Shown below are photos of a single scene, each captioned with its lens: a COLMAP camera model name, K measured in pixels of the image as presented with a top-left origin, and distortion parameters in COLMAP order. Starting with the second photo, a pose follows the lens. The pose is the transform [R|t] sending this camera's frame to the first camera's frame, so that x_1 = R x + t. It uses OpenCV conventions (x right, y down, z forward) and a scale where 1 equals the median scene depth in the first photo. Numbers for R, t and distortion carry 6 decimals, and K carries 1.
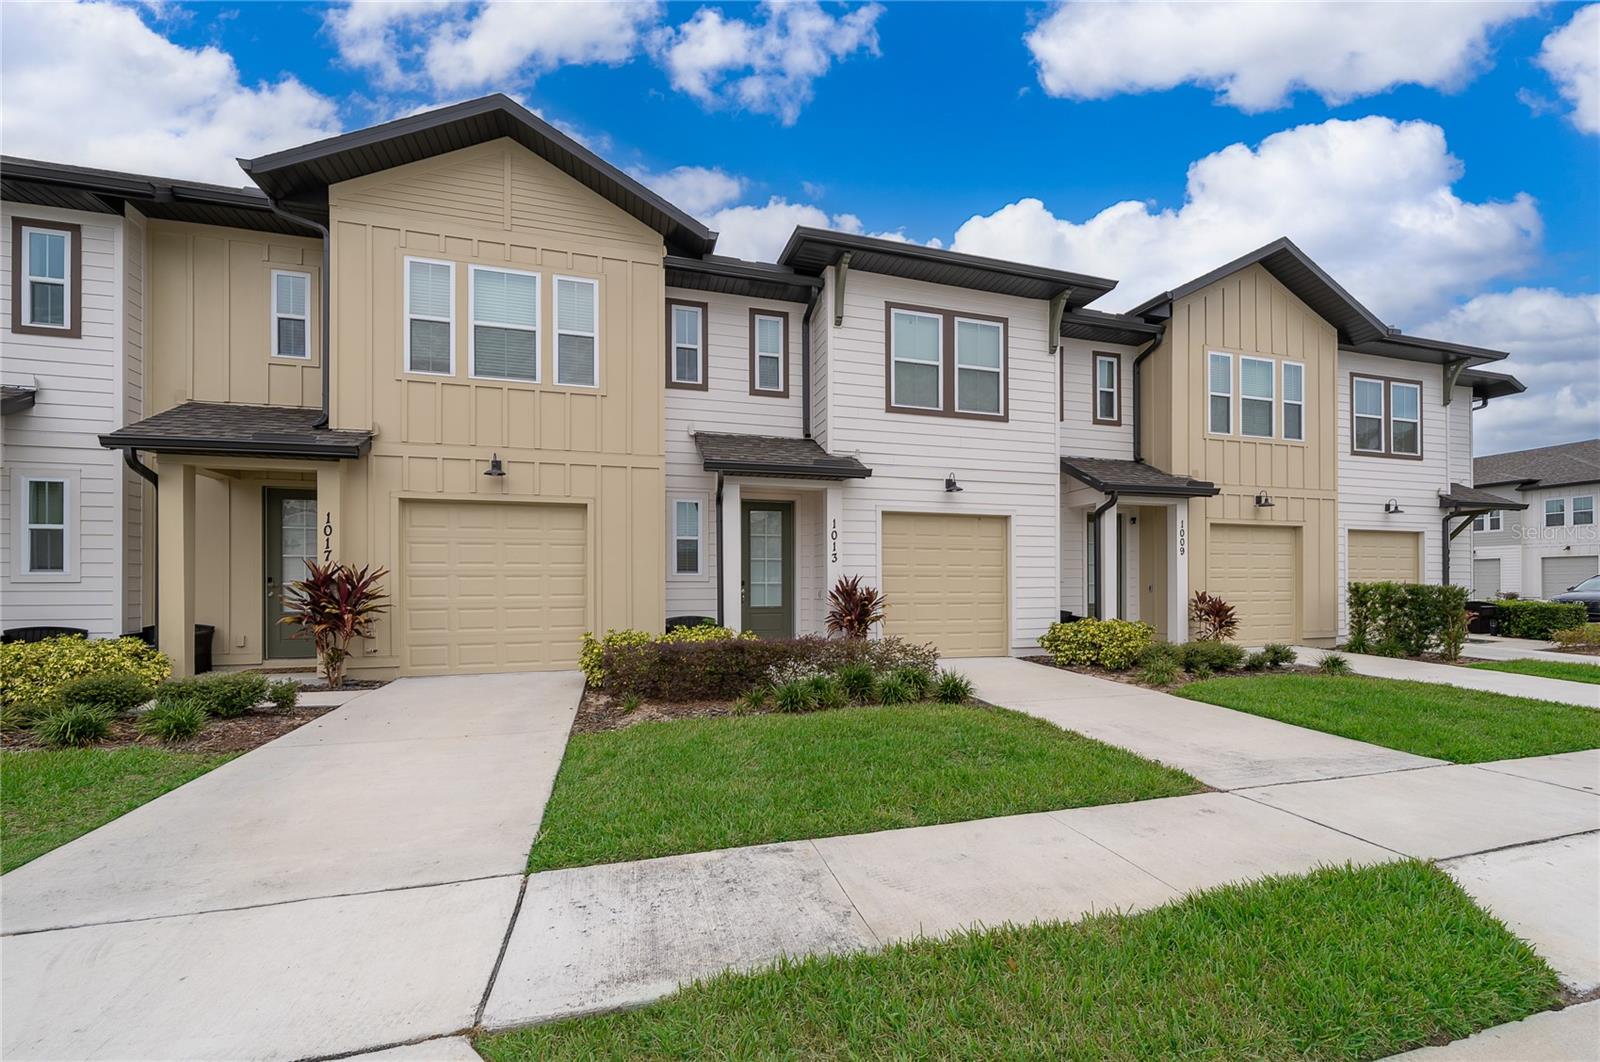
lens RADIAL K [[660.5, 0, 803.2], [0, 660.5, 563.6], [0, 0, 1]] dist [-0.001333, -0.000216]
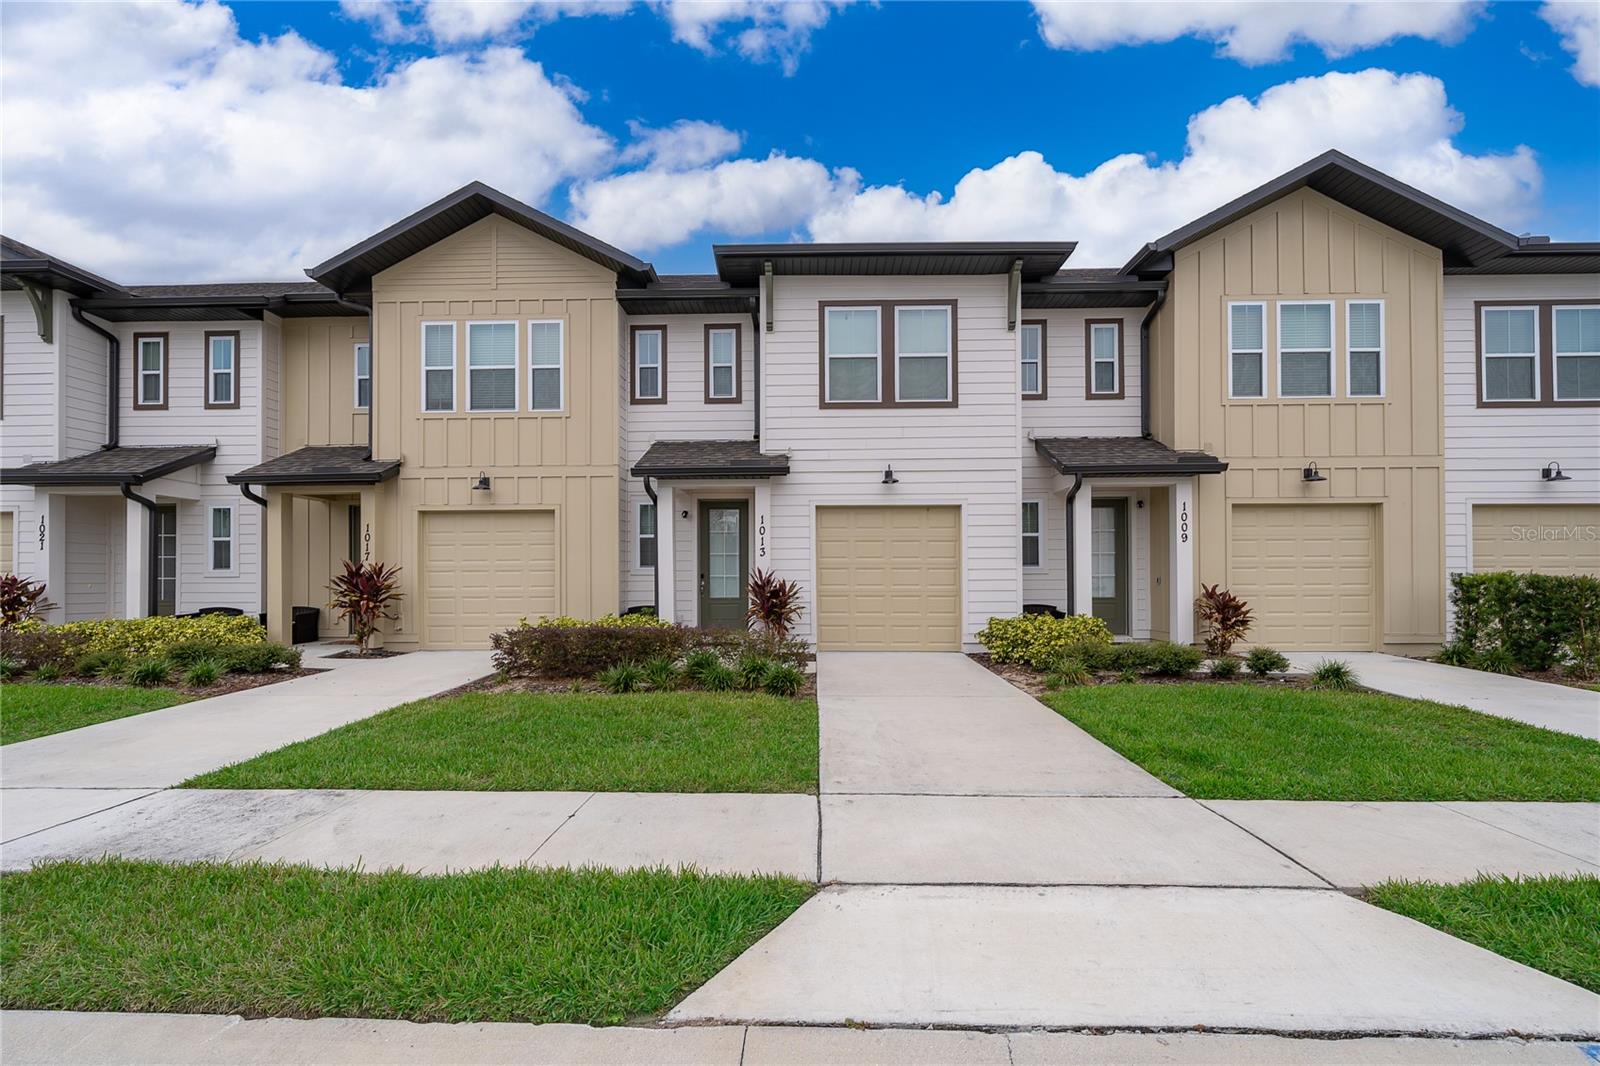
lens RADIAL K [[638.9, 0, 802.7], [0, 638.9, 553.9], [0, 0, 1]] dist [-0.002085, -0.000157]
pose [[0.947500, -0.013364, -0.319475, 0.412187], [0.012379, 0.999910, -0.005114, 0.000395], [0.319515, 0.000891, 0.947581, 0.051786]]
